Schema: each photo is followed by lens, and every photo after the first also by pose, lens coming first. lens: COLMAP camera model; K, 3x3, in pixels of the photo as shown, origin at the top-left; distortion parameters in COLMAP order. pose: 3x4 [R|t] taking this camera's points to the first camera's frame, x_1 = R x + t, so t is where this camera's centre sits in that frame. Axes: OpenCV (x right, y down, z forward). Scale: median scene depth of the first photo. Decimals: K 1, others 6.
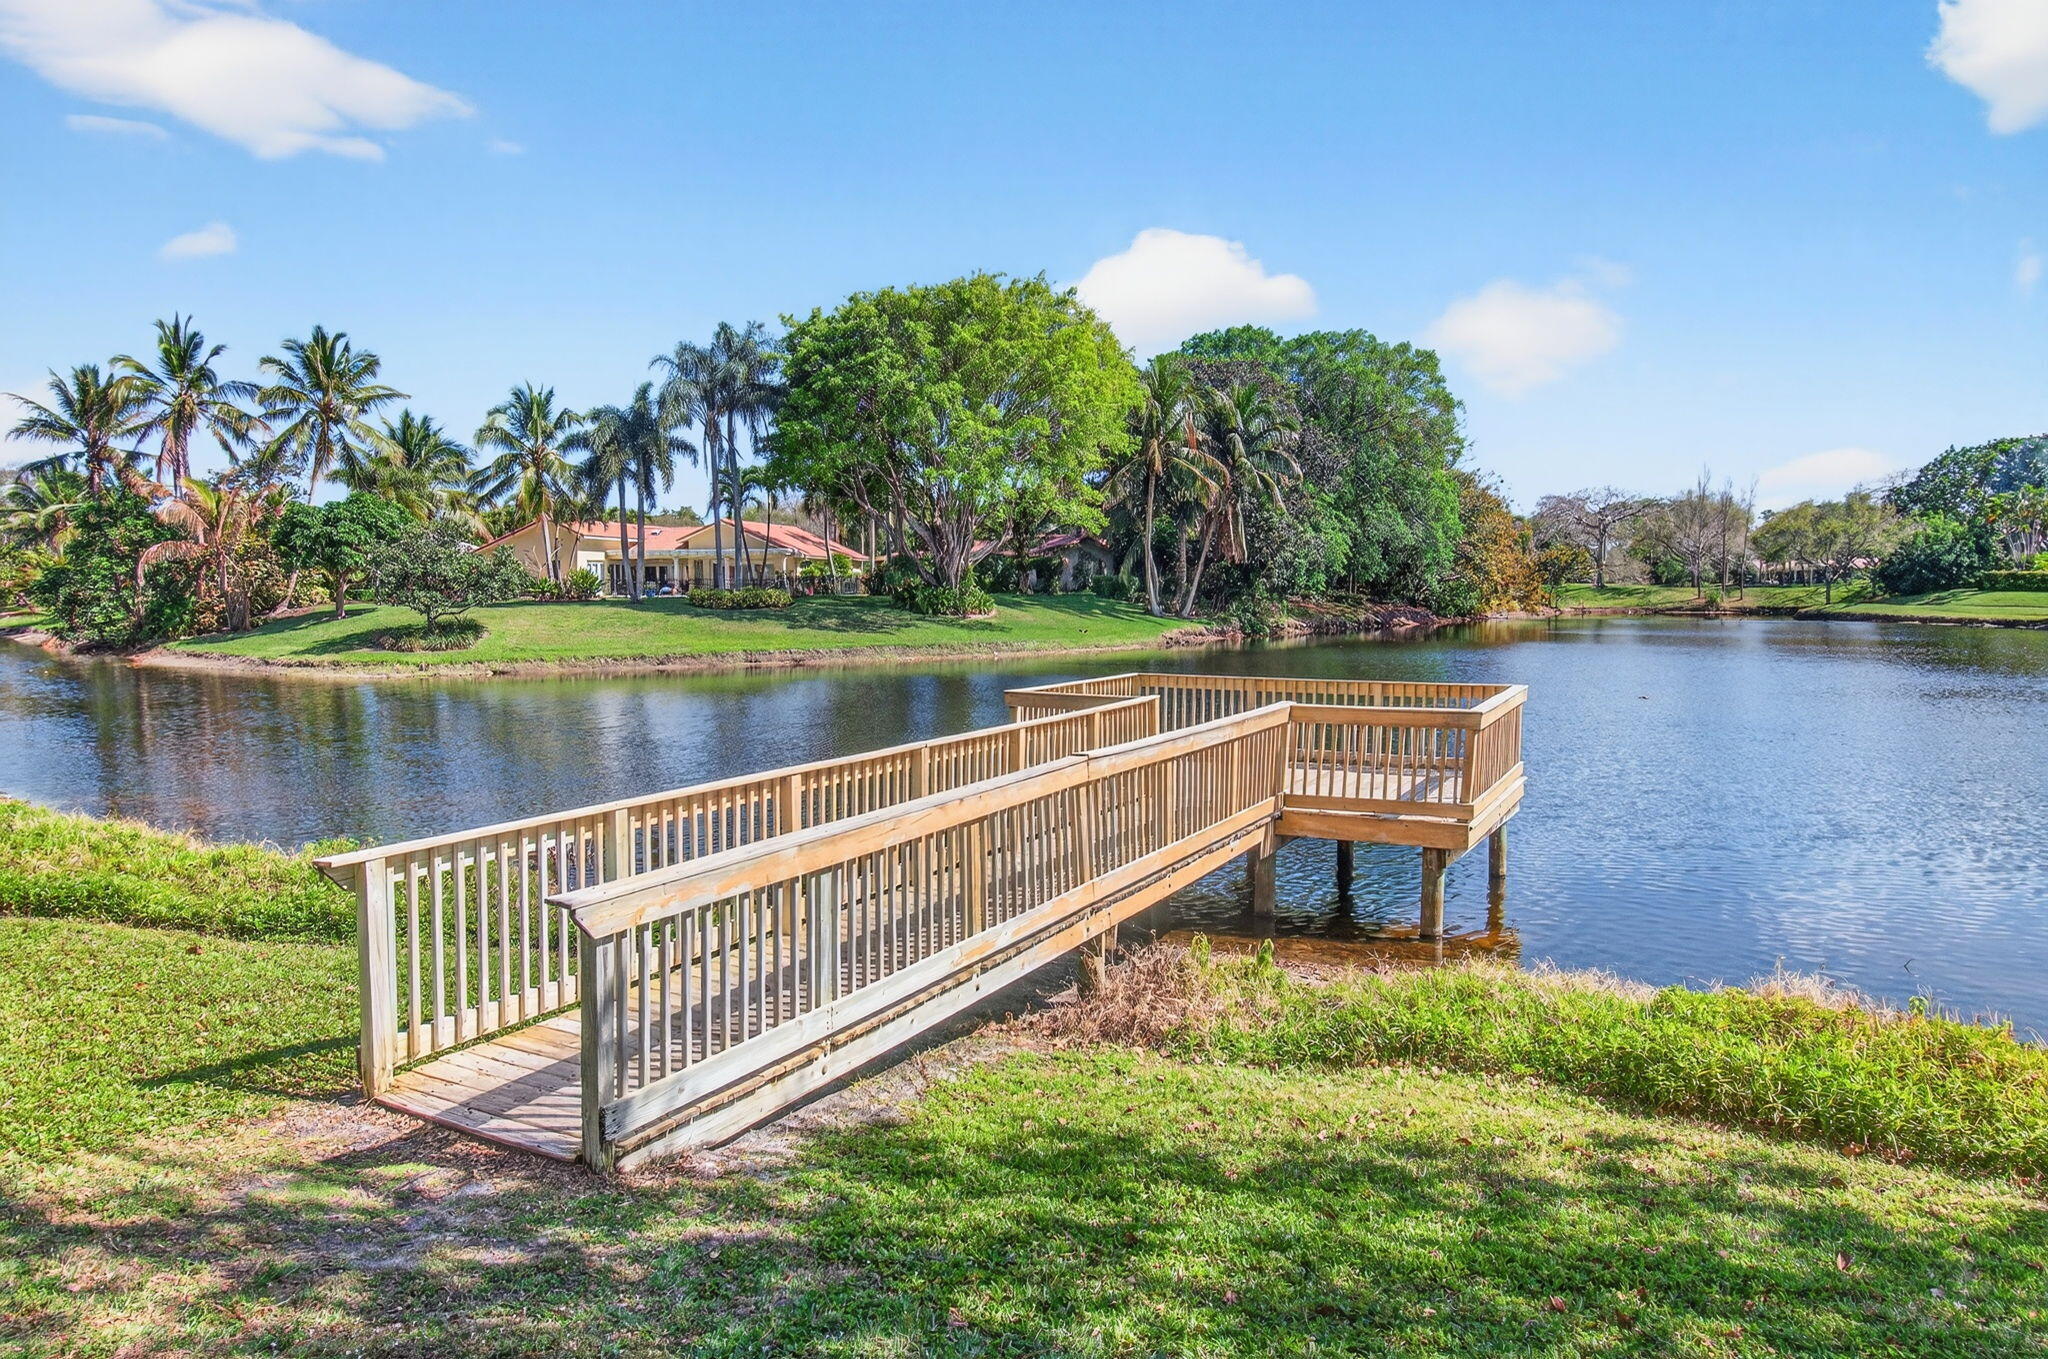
lens RADIAL K [[1387.7, 0, 1022.0], [0, 1387.7, 670.5], [0, 0, 1]] dist [-0.005012, 0.148564]
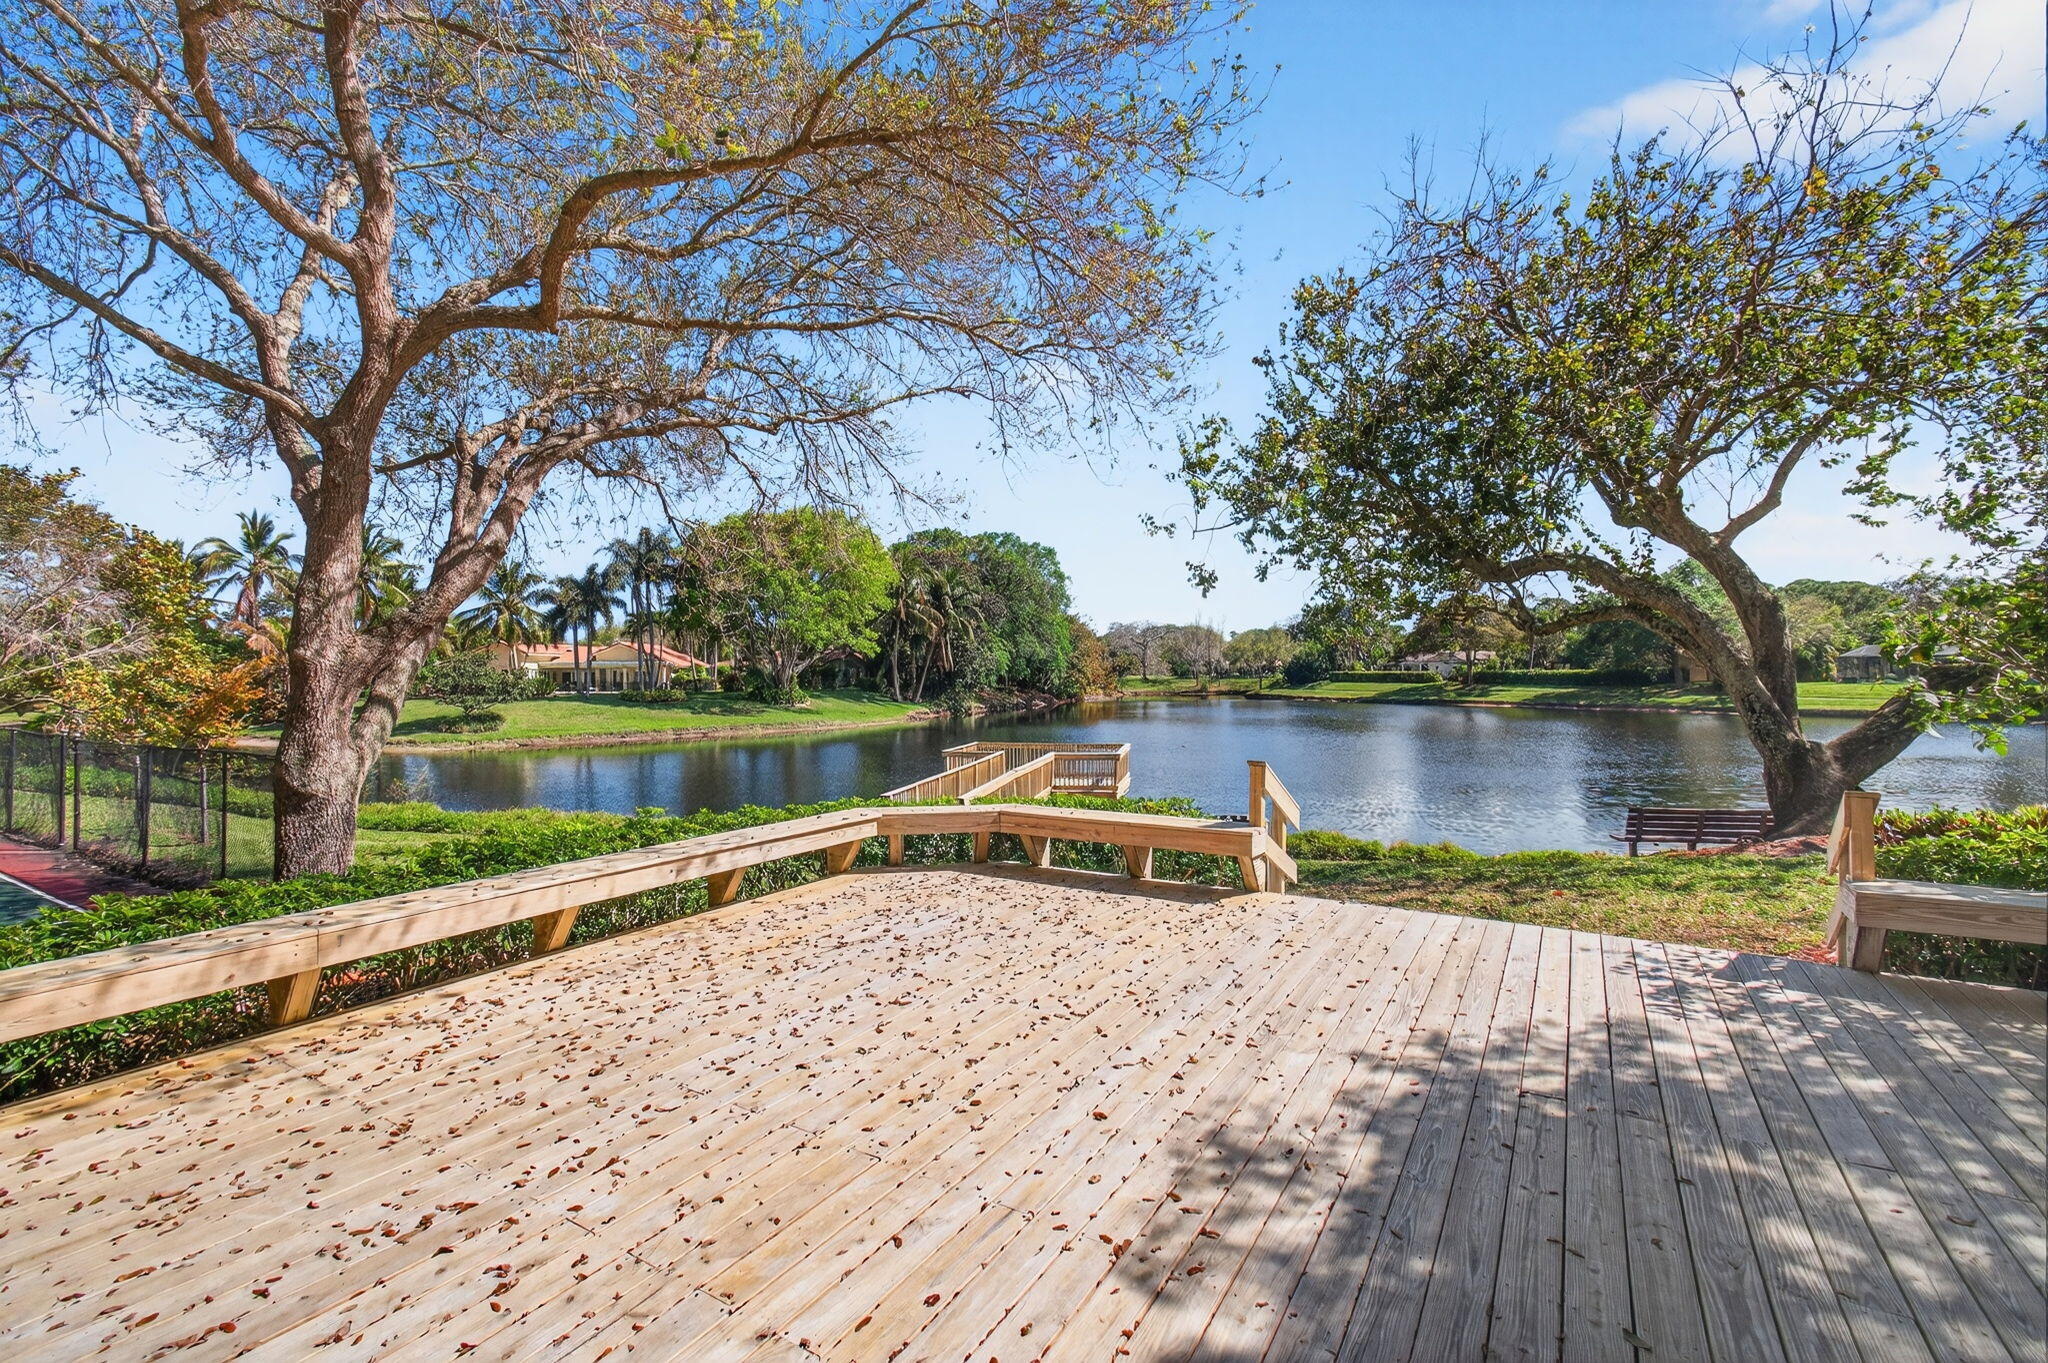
lens RADIAL K [[914.4, 0, 1021.1], [0, 914.4, 681.2], [0, 0, 1]] dist [0.000473, 0.000531]
pose [[0.966643, -0.001516, 0.256124, -0.047383], [0.015665, 0.998460, -0.053210, -0.003967], [-0.255649, 0.055447, 0.965178, -0.110453]]
